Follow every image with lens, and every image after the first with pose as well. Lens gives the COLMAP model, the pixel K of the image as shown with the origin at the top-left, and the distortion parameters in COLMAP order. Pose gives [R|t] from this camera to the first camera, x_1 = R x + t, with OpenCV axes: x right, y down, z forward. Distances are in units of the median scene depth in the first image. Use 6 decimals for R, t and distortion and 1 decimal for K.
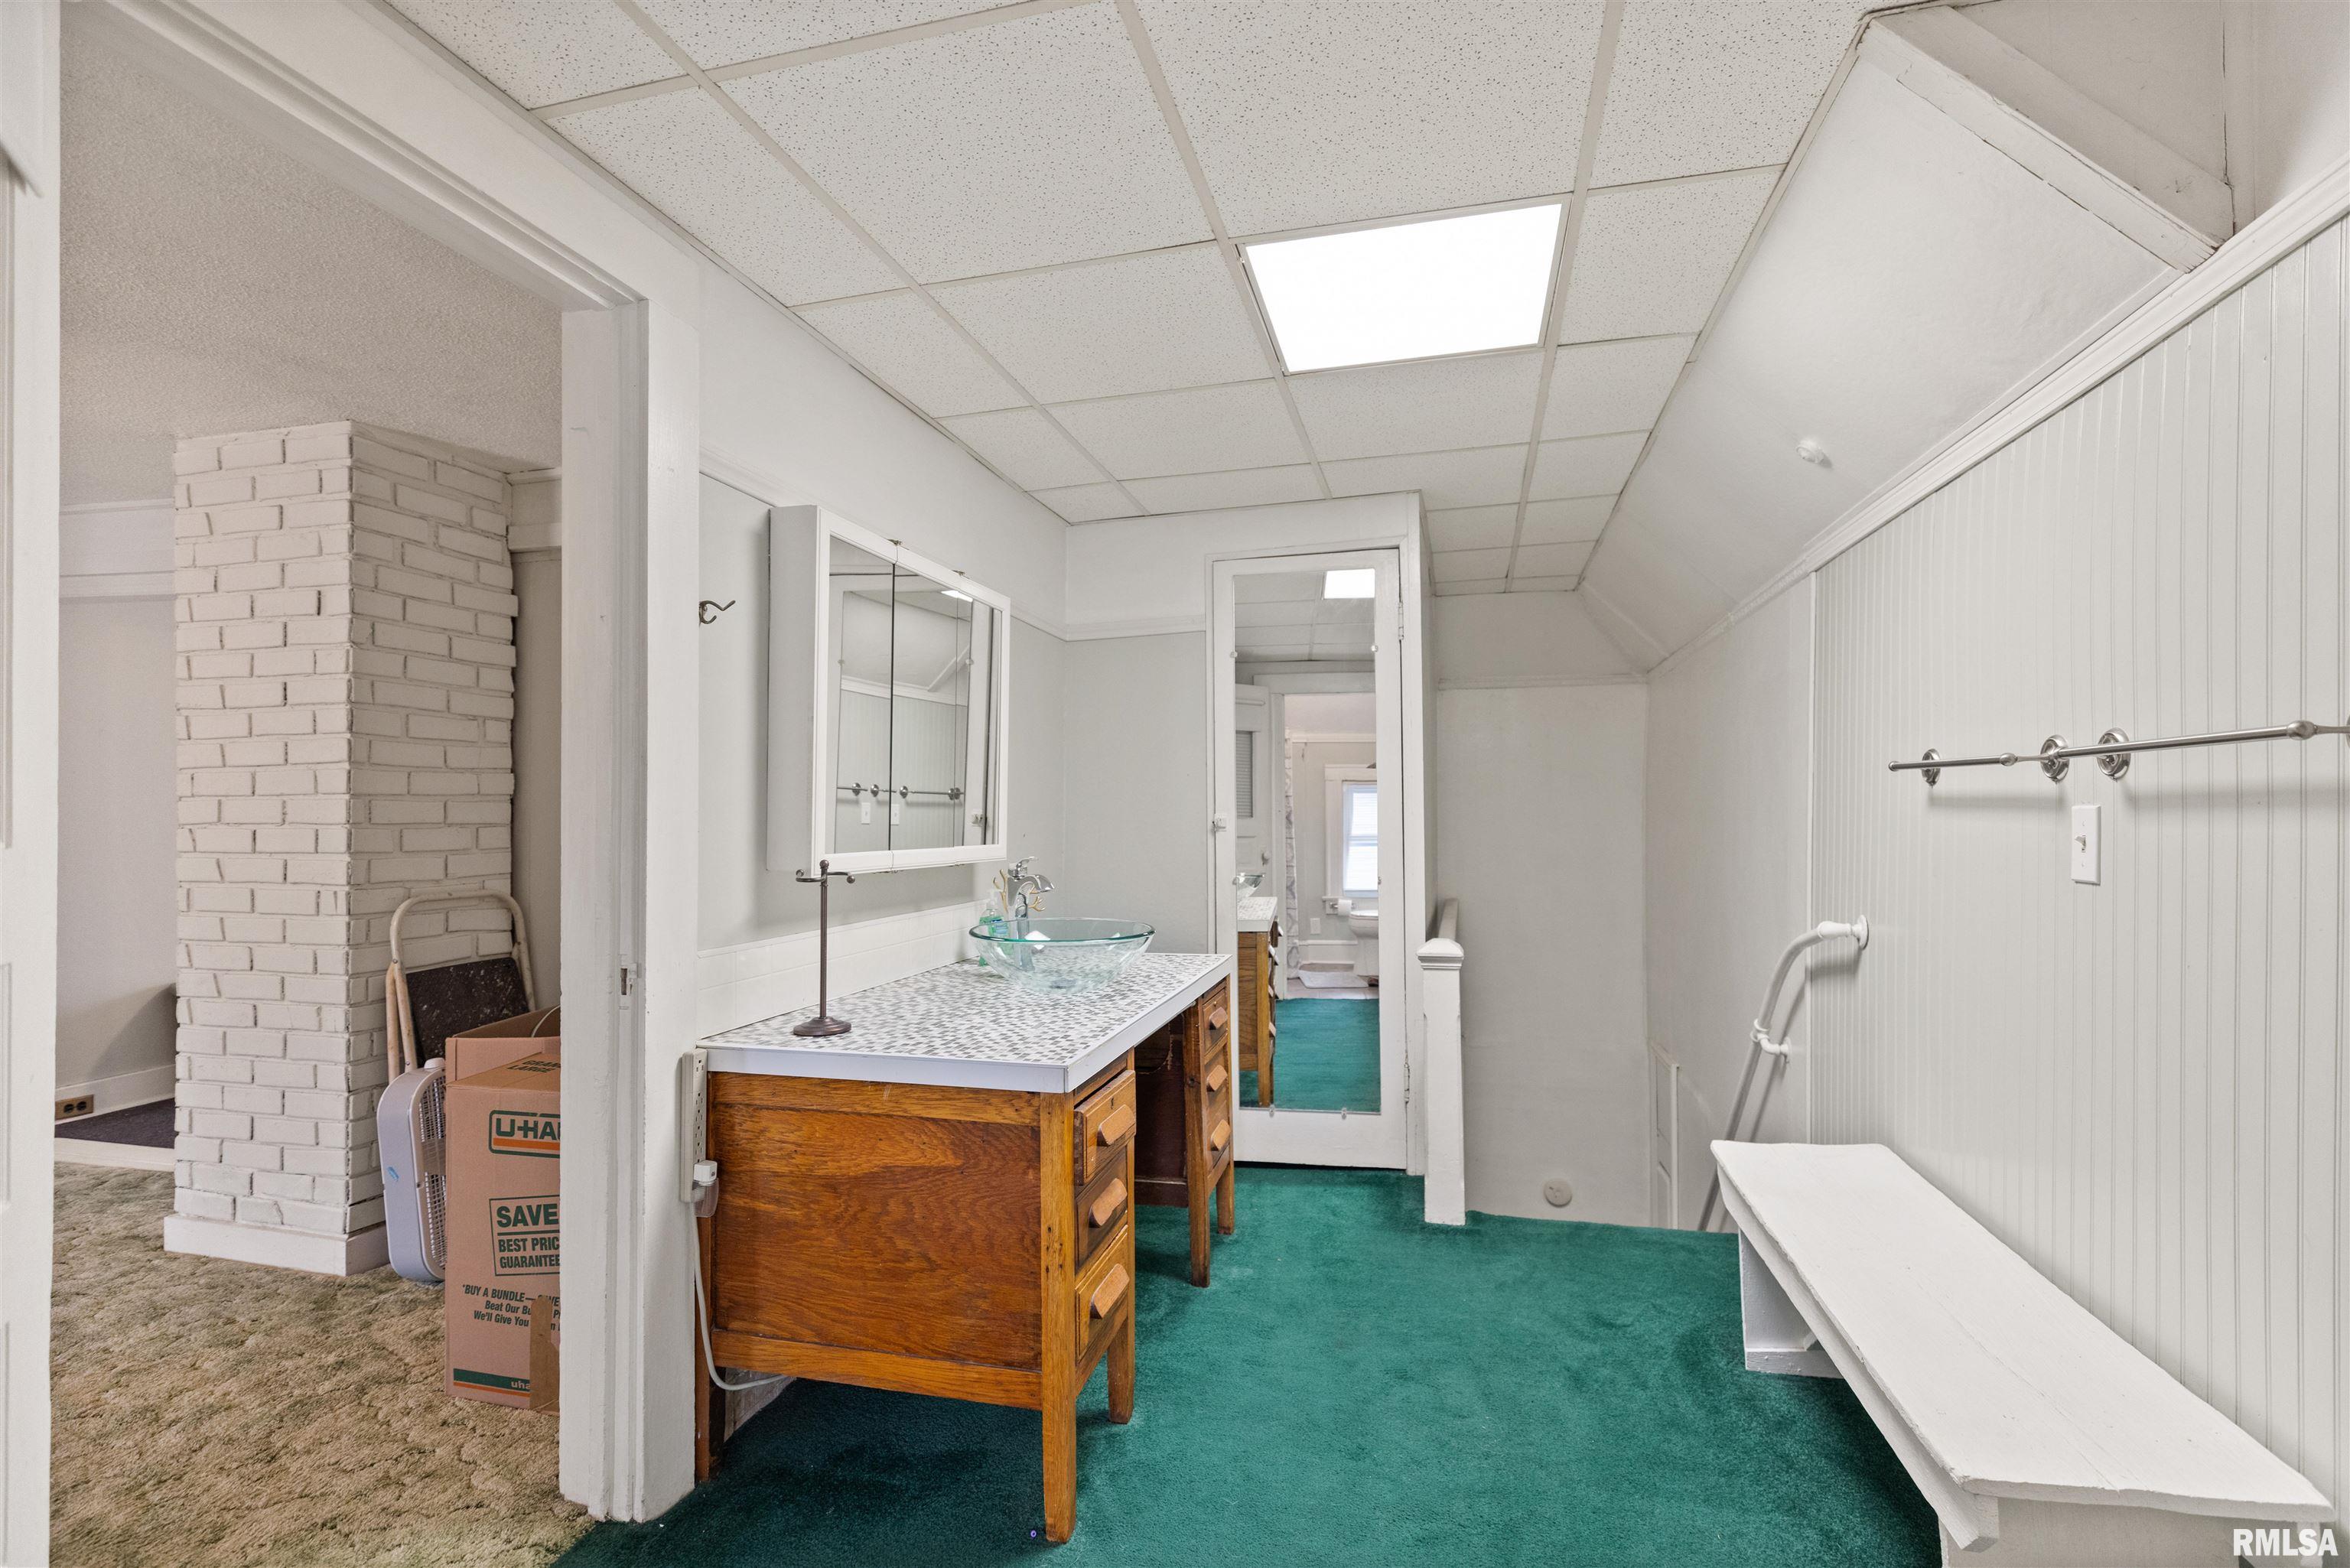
lens RADIAL K [[1059.1, 0, 1179.6], [0, 1059.1, 773.7], [0, 0, 1]] dist [0.000457, -0.000102]
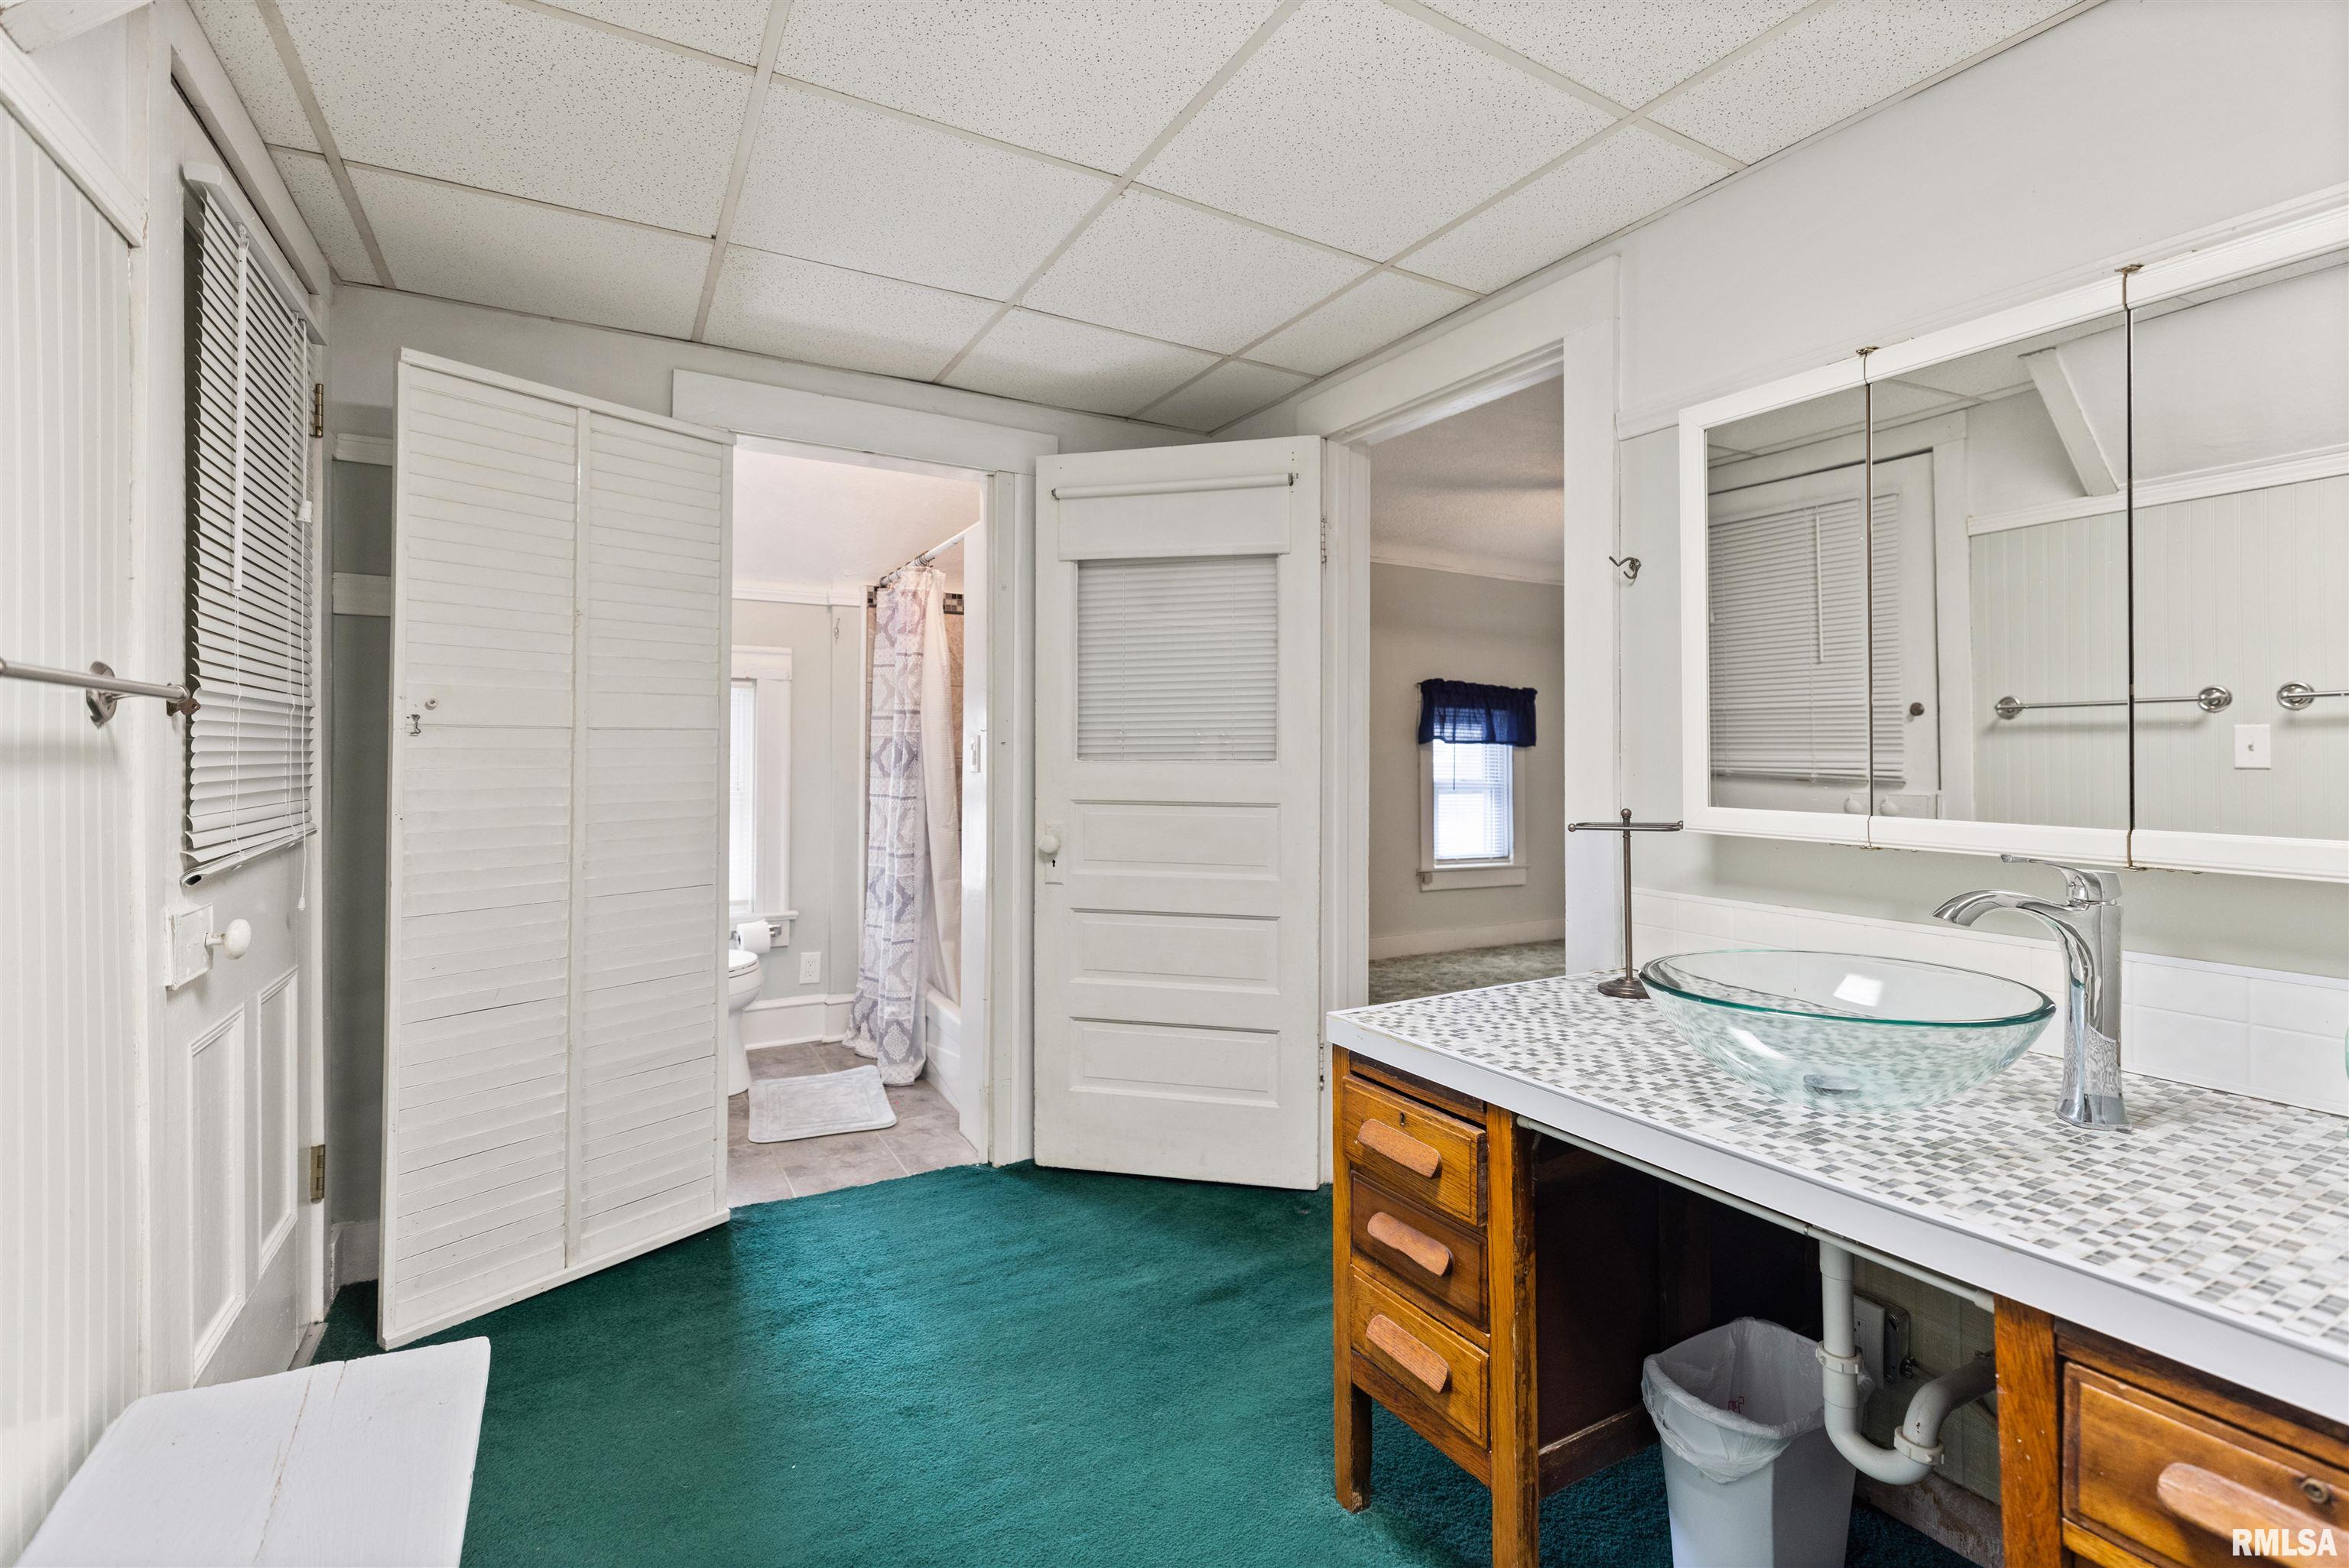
lens RADIAL K [[1058.6, 0, 1179.1], [0, 1058.6, 773.7], [0, 0, 1]] dist [0.000457, -0.000102]
pose [[-0.721131, 0.016402, -0.692604, 0.517707], [0.036033, 0.999255, -0.013853, 0.053877], [0.691861, -0.034946, -0.721185, 1.383454]]
